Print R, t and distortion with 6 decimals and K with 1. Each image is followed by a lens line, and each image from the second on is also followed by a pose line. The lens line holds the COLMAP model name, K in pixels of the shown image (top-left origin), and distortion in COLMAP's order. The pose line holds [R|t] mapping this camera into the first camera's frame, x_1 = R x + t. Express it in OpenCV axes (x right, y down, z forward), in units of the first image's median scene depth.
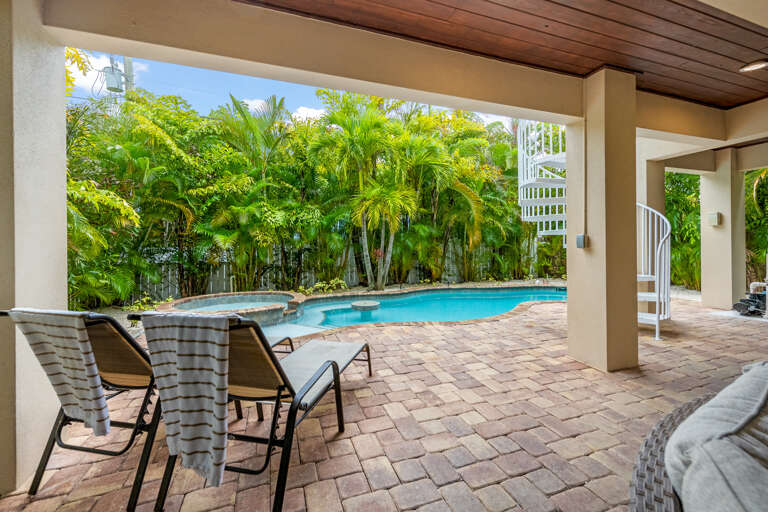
lens RADIAL K [[315.1, 0, 384.9], [0, 315.1, 252.5], [0, 0, 1]] dist [-0.000654, -0.000790]
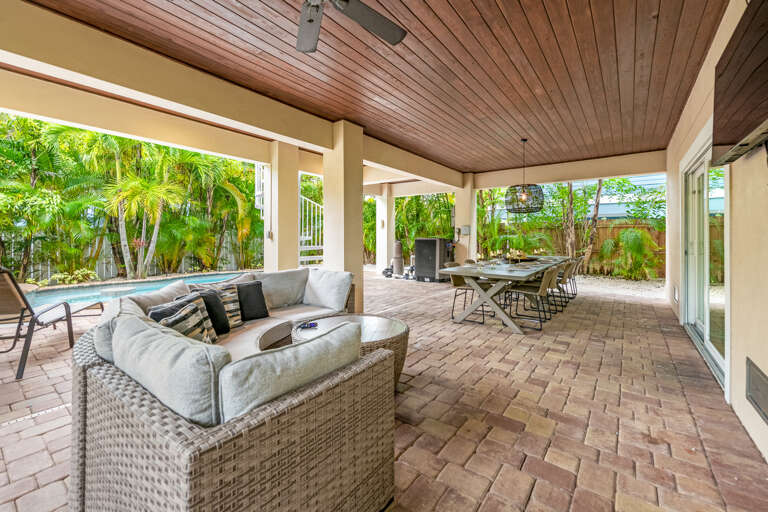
lens RADIAL K [[315.1, 0, 383.3], [0, 315.1, 240.7], [0, 0, 1]] dist [-0.000654, -0.000790]
pose [[0.830300, 0.009549, 0.557235, 0.067842], [-0.002916, 0.999914, -0.012791, 0.006559], [-0.557309, 0.008996, 0.830256, -0.296875]]
